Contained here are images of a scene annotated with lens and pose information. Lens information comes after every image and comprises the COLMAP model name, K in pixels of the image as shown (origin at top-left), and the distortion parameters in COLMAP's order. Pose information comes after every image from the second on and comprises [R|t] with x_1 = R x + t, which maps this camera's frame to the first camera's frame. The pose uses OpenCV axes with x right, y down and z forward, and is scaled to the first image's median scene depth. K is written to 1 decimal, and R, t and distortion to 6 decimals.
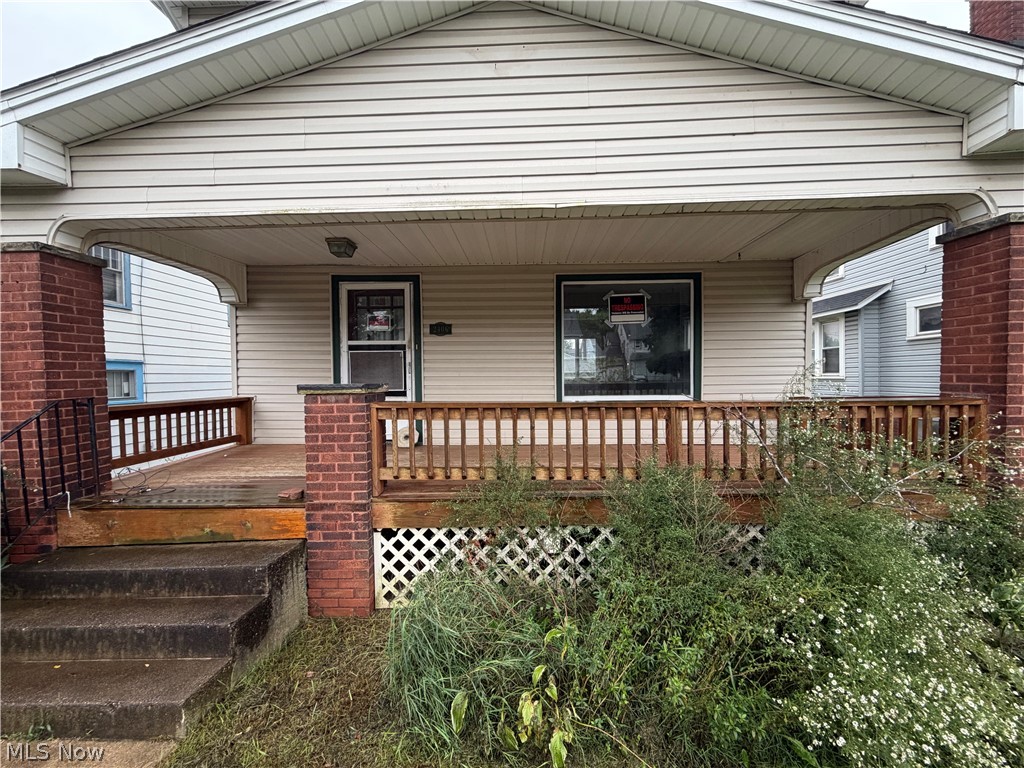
lens RADIAL K [[408.2, 0, 512.1], [0, 408.2, 383.1], [0, 0, 1]] dist [-0.002449, 0.003009]
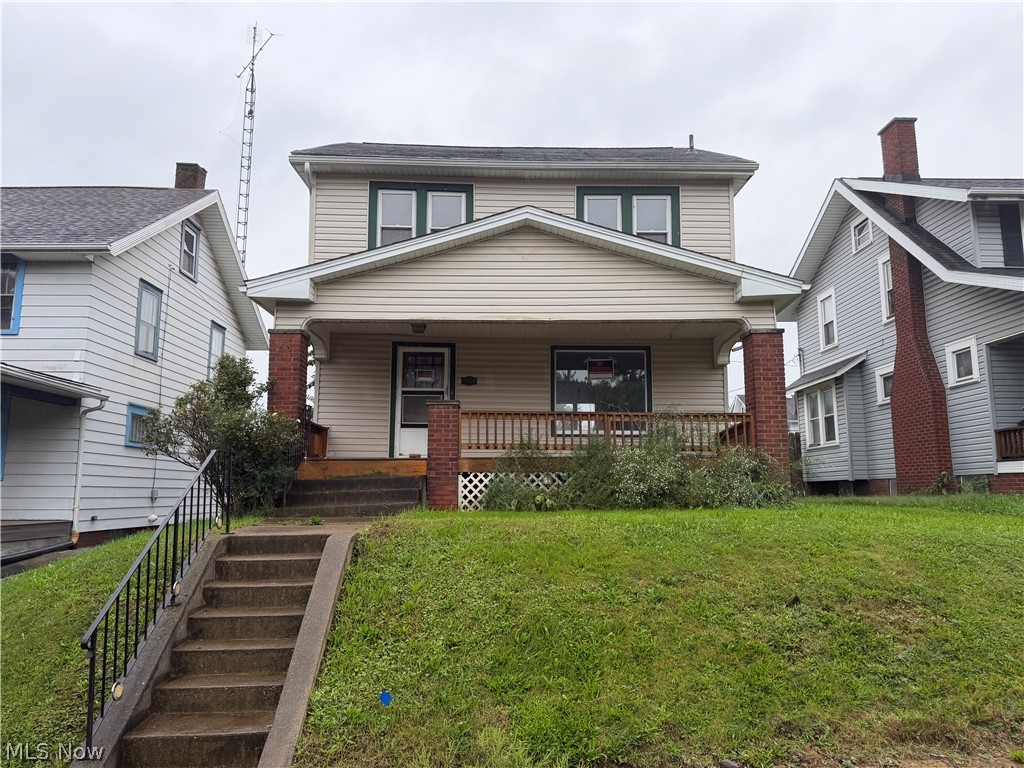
lens RADIAL K [[721.0, 0, 511.1], [0, 721.0, 392.0], [0, 0, 1]] dist [0.078014, -0.018202]
pose [[0.998709, 0.020492, 0.046473, -0.252723], [-0.013001, 0.987655, -0.156107, 0.512990], [-0.049098, 0.155301, 0.986646, -2.549620]]
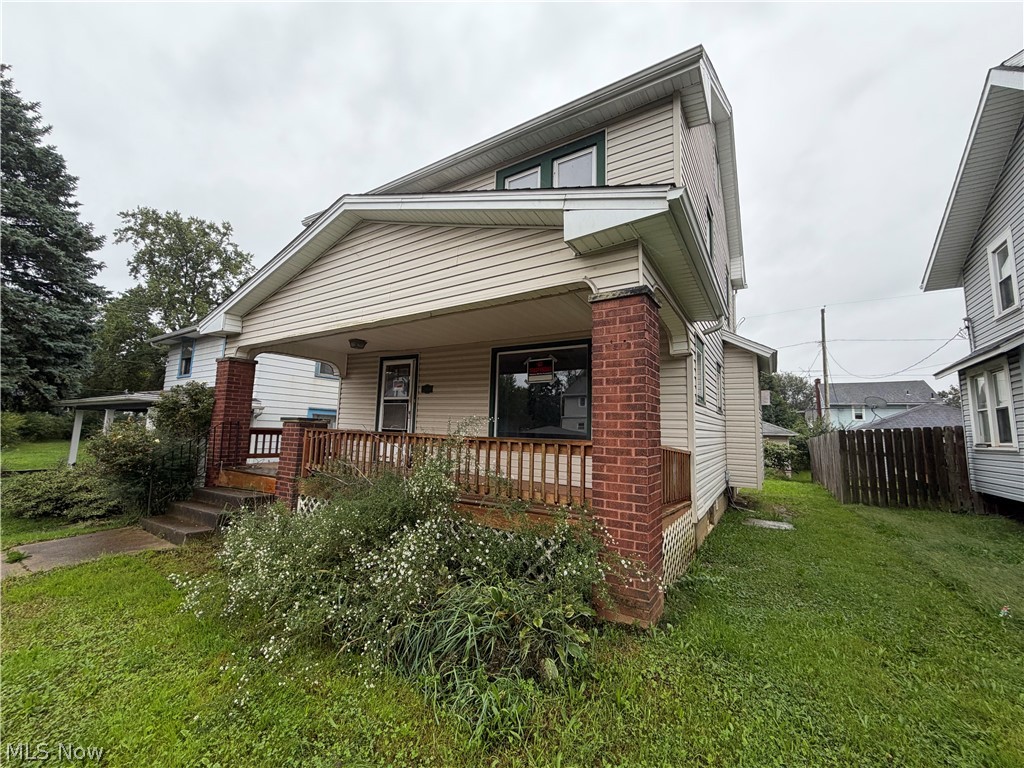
lens RADIAL K [[408.2, 0, 515.7], [0, 408.2, 386.1], [0, 0, 1]] dist [-0.002449, 0.003009]
pose [[0.854265, -0.017060, -0.519558, 1.518861], [-0.053422, 0.991289, -0.120387, 0.032015], [0.517086, 0.130598, 0.845912, -0.153579]]
